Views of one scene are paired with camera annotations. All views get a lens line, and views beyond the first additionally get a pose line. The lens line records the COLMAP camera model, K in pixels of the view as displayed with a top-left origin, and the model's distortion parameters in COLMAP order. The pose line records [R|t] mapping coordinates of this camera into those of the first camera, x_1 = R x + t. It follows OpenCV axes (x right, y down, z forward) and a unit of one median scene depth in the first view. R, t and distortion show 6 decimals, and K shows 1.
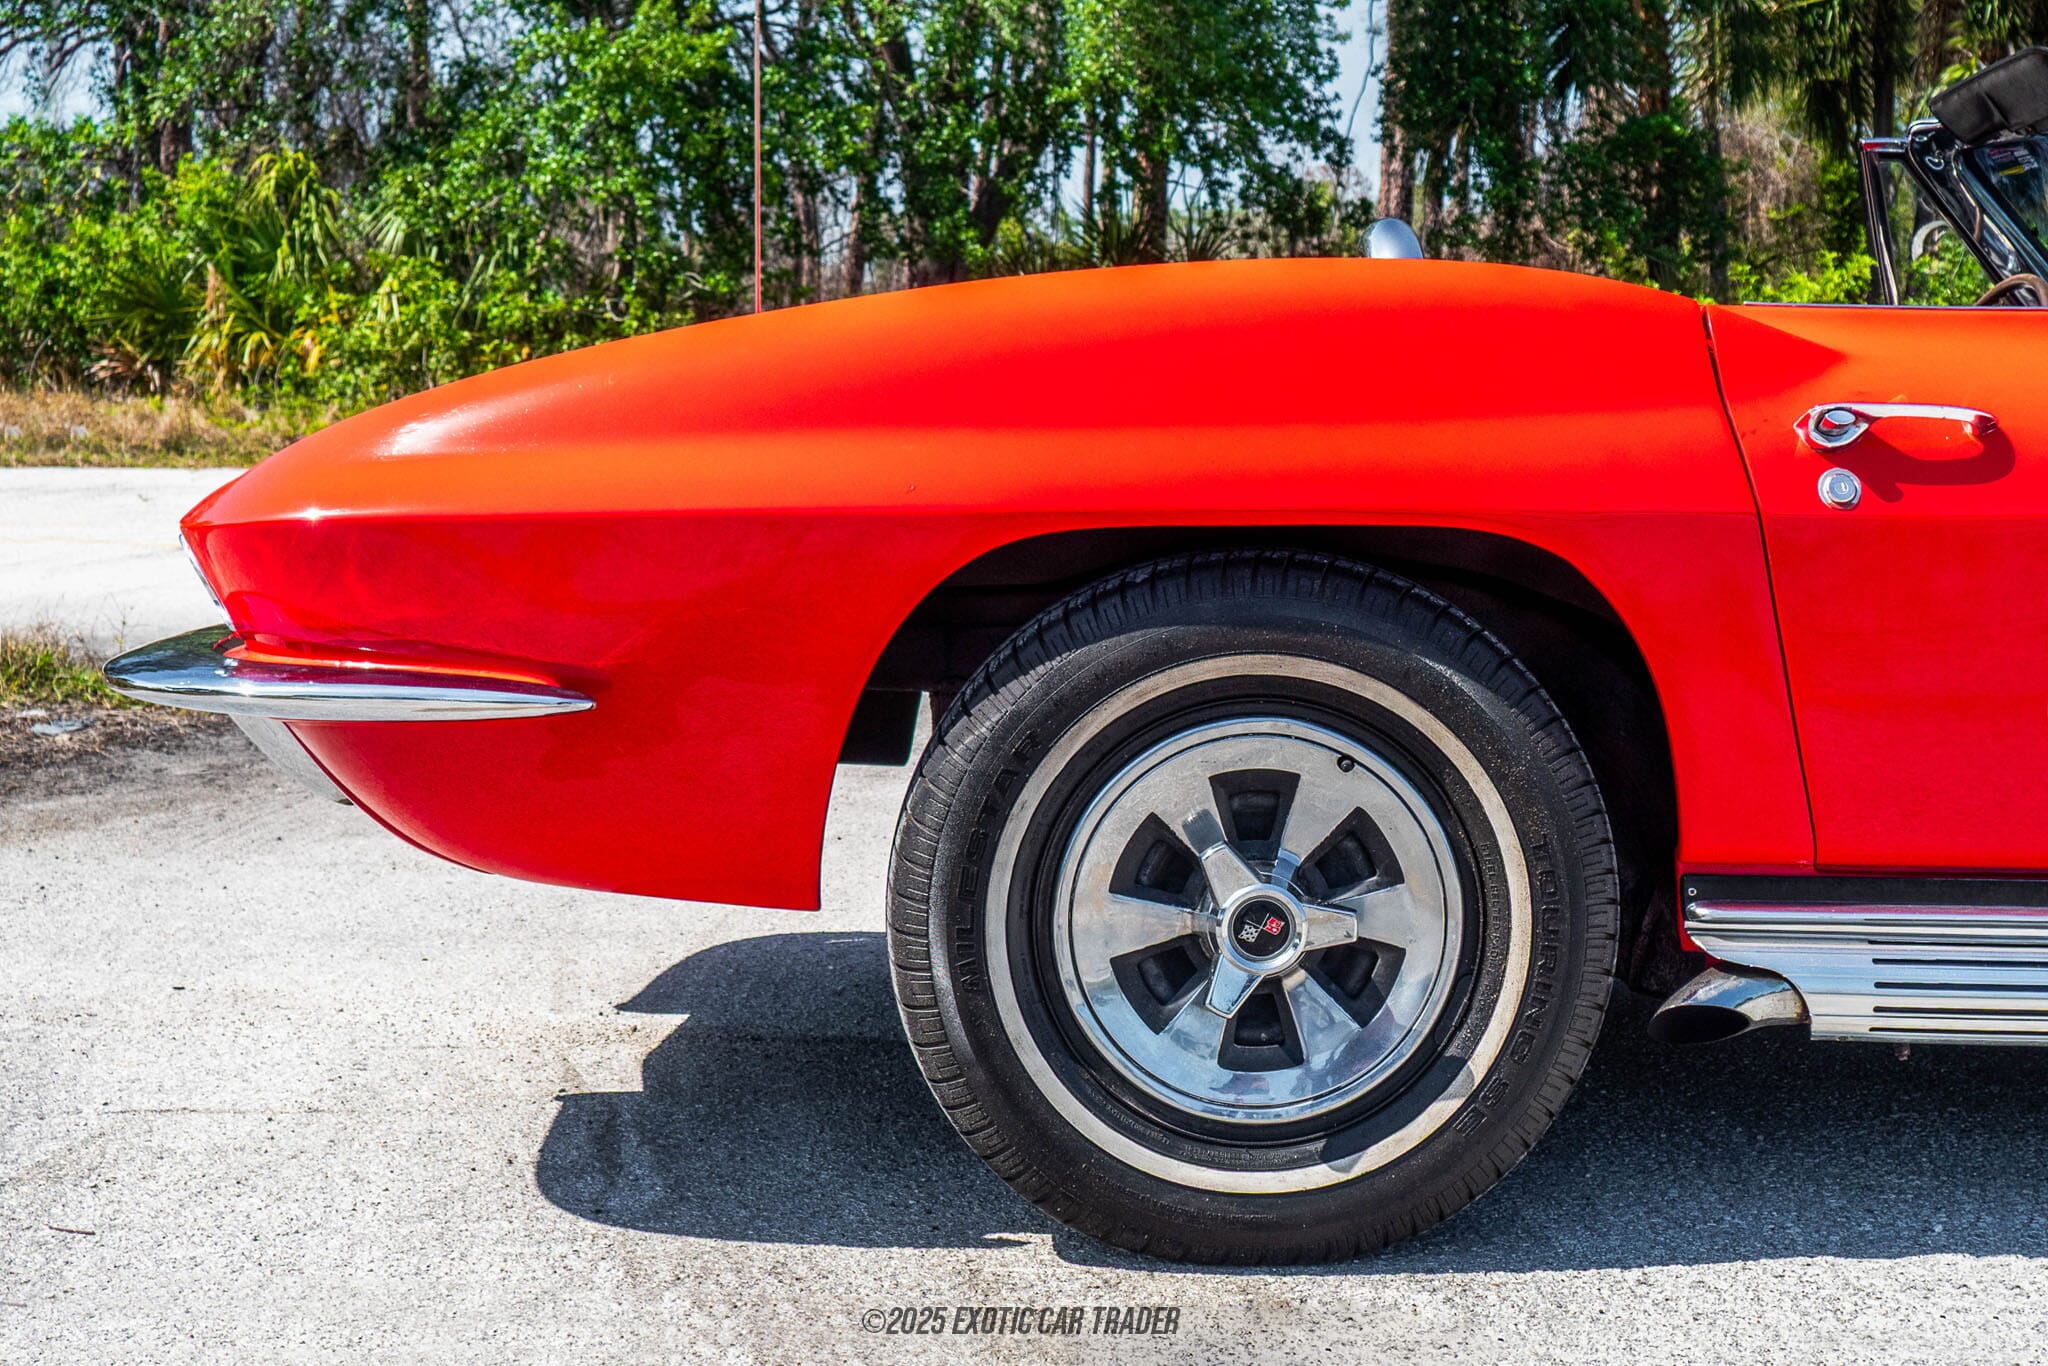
lens RADIAL K [[2254.4, 0, 1012.5], [0, 2254.4, 642.7], [0, 0, 1]] dist [0.014154, 0.000483]
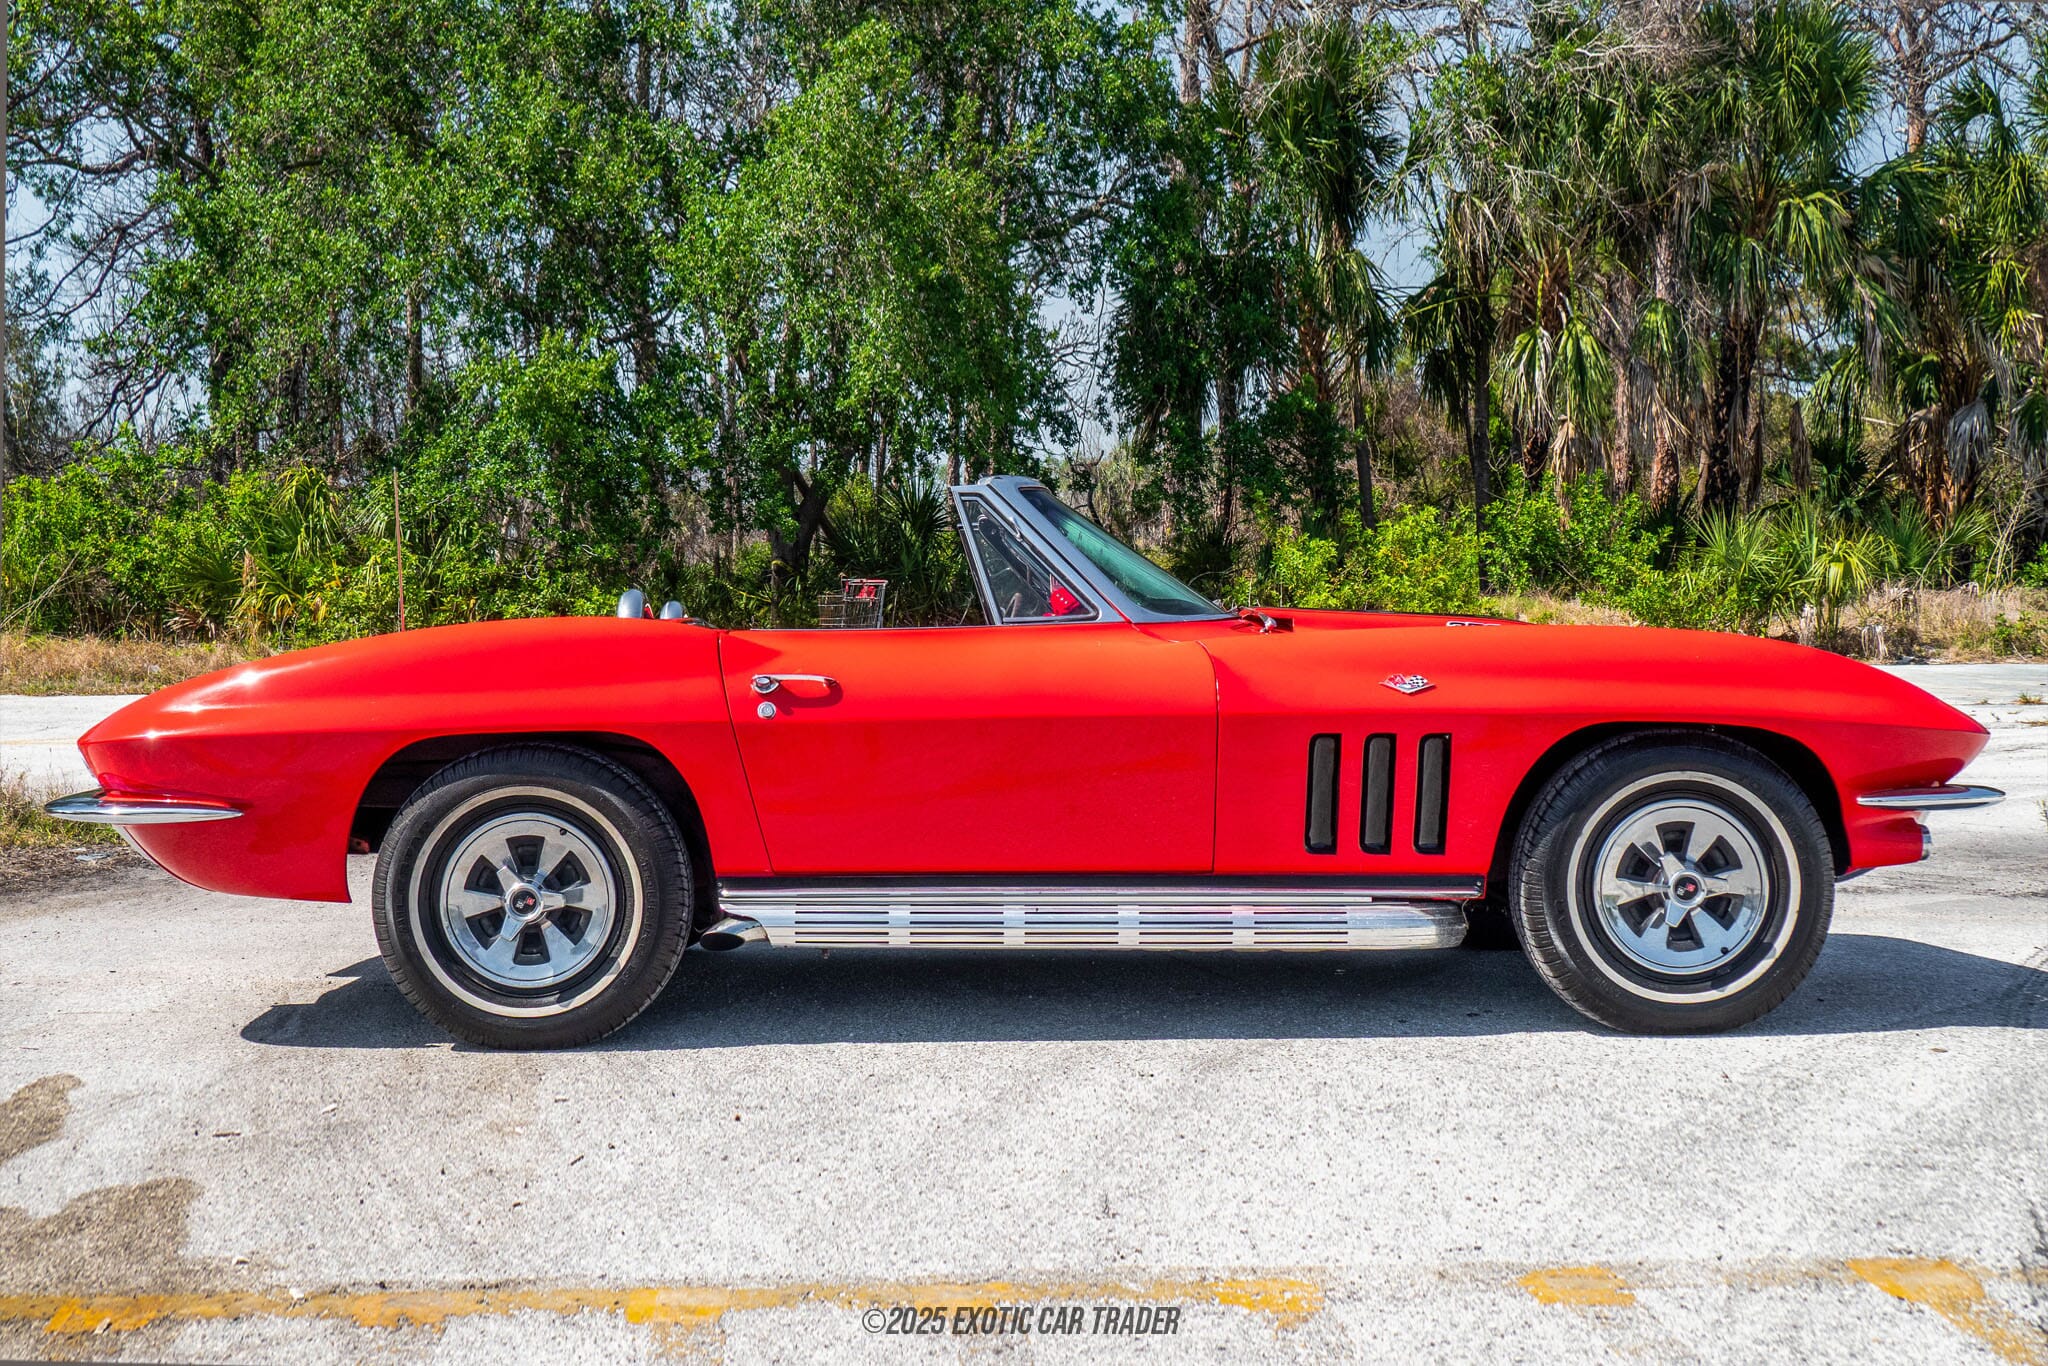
lens RADIAL K [[2112.4, 0, 1024.0], [0, 2112.4, 683.0], [0, 0, 1]] dist [0.031460, 0.018894]
pose [[0.998765, -0.025555, -0.042599, 0.411809], [0.022860, 0.997778, -0.062587, 0.026999], [0.044103, 0.061536, 0.997130, -0.675010]]
